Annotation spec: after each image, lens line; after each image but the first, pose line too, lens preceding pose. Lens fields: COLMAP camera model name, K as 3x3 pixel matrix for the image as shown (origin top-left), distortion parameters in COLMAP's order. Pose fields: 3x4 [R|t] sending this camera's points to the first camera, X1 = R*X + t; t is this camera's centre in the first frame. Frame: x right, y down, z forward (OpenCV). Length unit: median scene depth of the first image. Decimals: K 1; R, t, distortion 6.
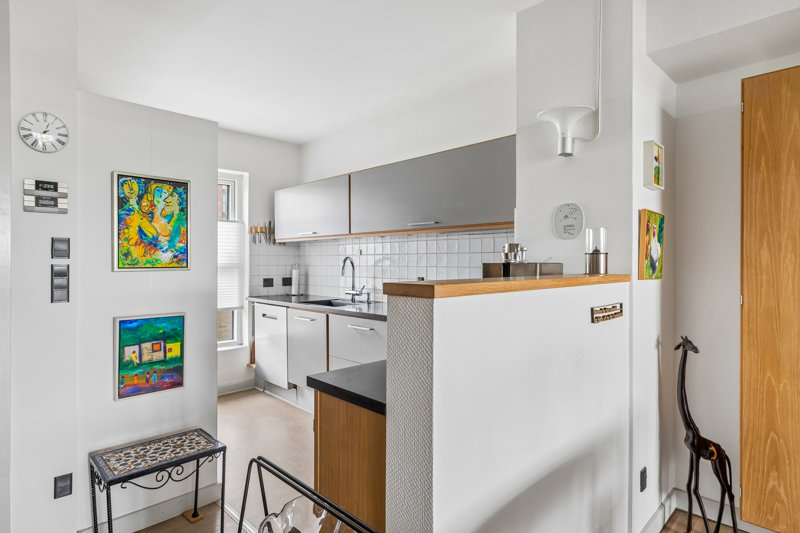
lens RADIAL K [[435.5, 0, 400.0], [0, 435.5, 266.5], [0, 0, 1]] dist [-0.000998, -0.000184]
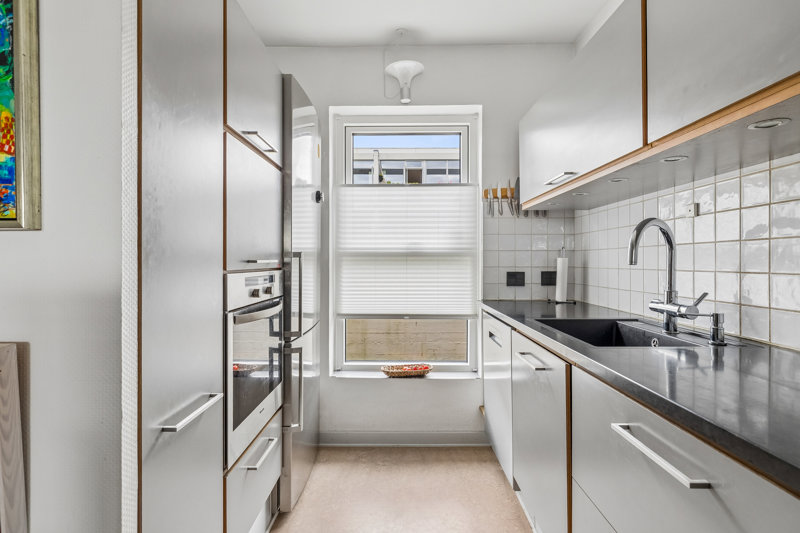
lens RADIAL K [[405.3, 0, 396.5], [0, 405.3, 264.7], [0, 0, 1]] dist [-0.001503, 0.000383]
pose [[0.710770, 0.002927, -0.703418, -0.024795], [-0.003762, 0.999993, 0.000359, 0.019805], [0.703414, 0.002391, 0.710776, 0.553349]]
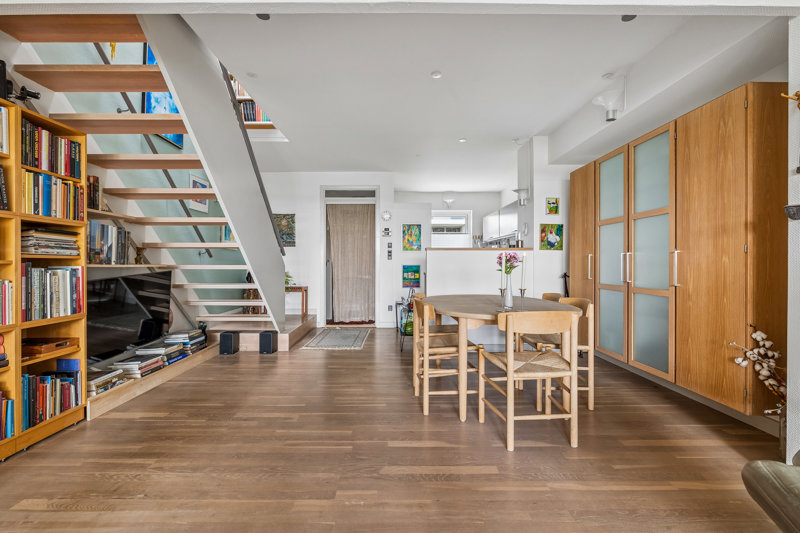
lens RADIAL K [[380.2, 0, 398.2], [0, 380.2, 266.2], [0, 0, 1]] dist [-0.000472, 0.000109]
pose [[0.721101, 0.003585, -0.692821, 0.746937], [-0.006548, 0.999977, -0.001640, 0.068593], [0.692799, 0.005719, 0.721108, -0.639355]]
